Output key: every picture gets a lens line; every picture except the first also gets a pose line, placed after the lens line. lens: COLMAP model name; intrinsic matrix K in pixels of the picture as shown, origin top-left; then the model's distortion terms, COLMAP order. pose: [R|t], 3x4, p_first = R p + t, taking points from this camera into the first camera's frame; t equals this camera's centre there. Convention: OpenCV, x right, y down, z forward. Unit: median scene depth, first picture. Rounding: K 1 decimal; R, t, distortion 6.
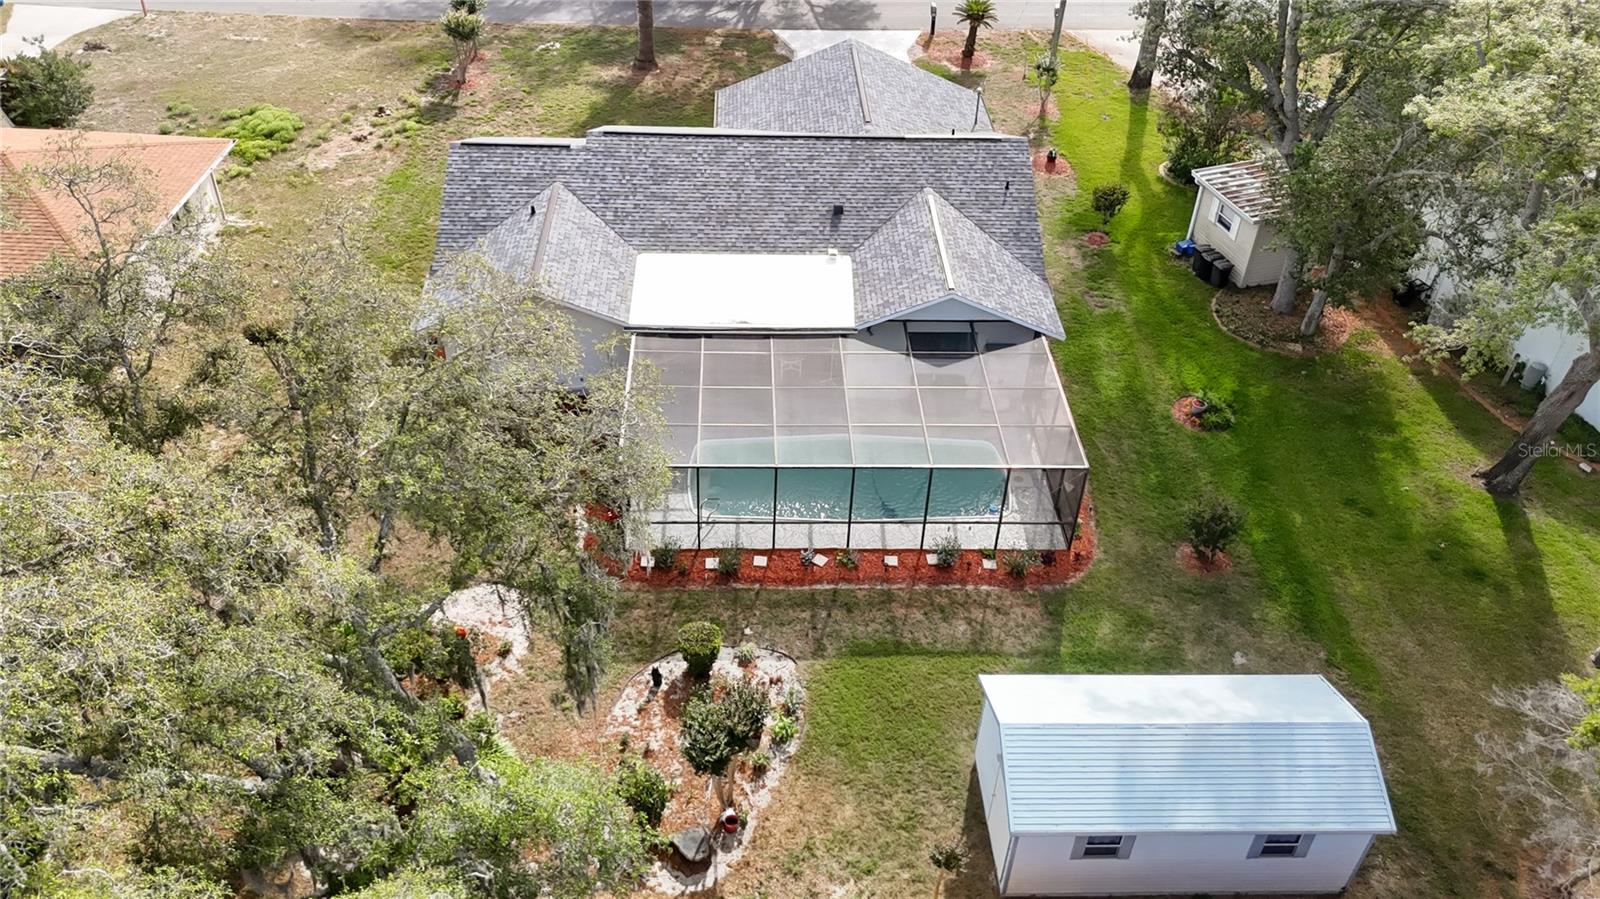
lens RADIAL K [[1182.8, 0, 790.8], [0, 1182.8, 416.6], [0, 0, 1]] dist [0.066579, -0.044869]
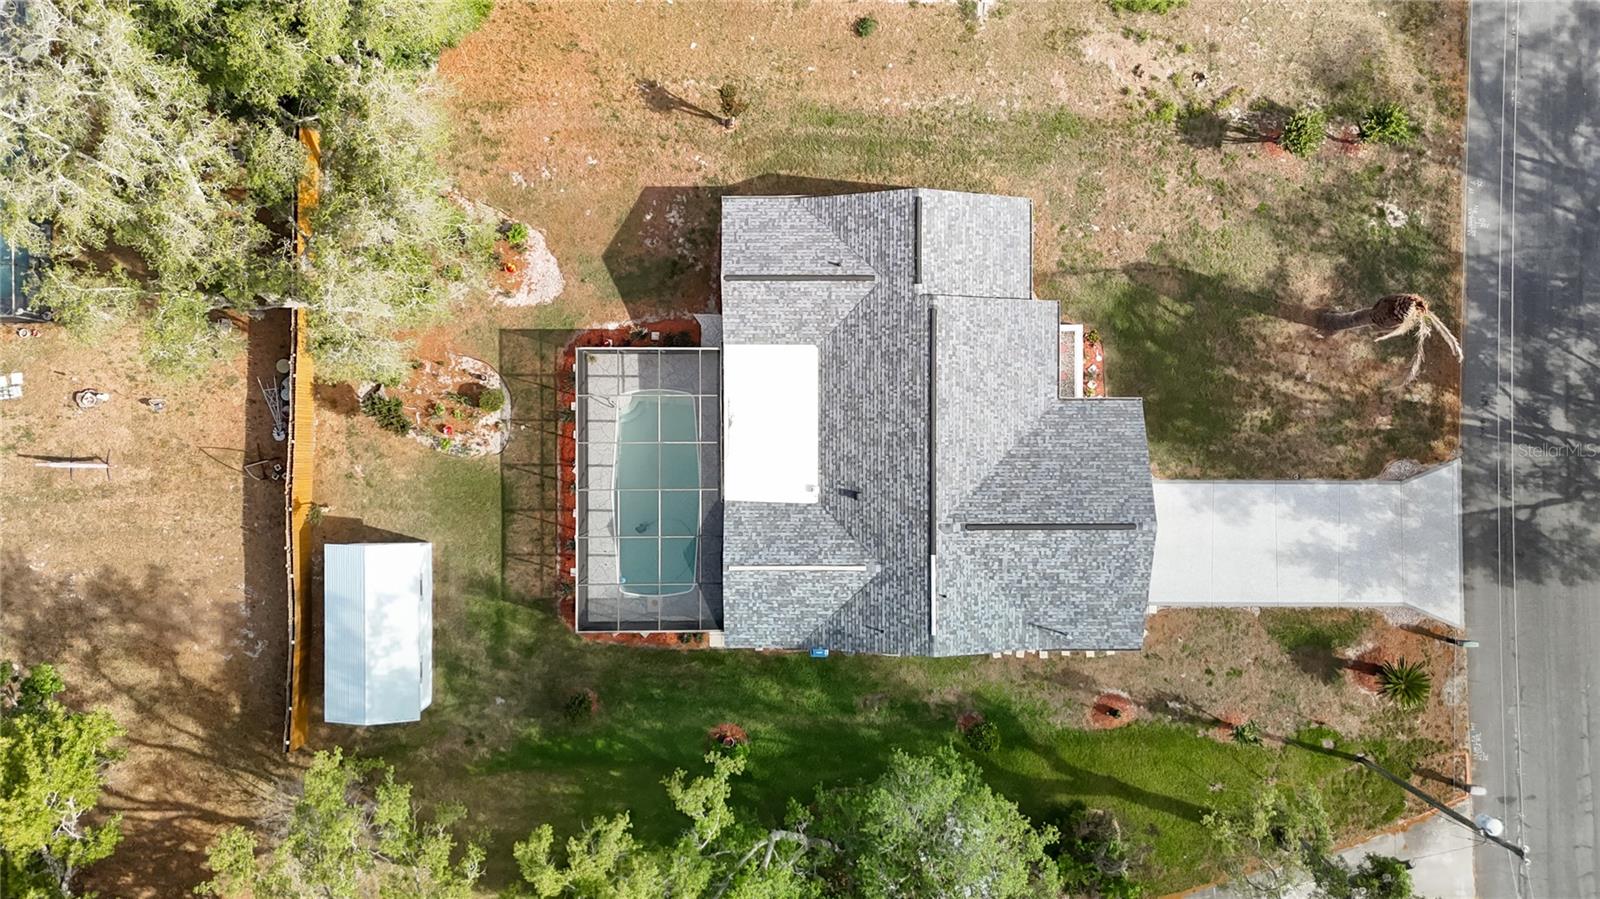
lens RADIAL K [[1182.8, 0, 790.8], [0, 1182.8, 416.6], [0, 0, 1]] dist [0.066579, -0.044869]
pose [[-0.028823, 0.998201, -0.052574, 0.018093], [-0.672136, 0.019576, 0.740169, -0.842681], [0.739867, 0.056671, 0.670363, 0.061153]]
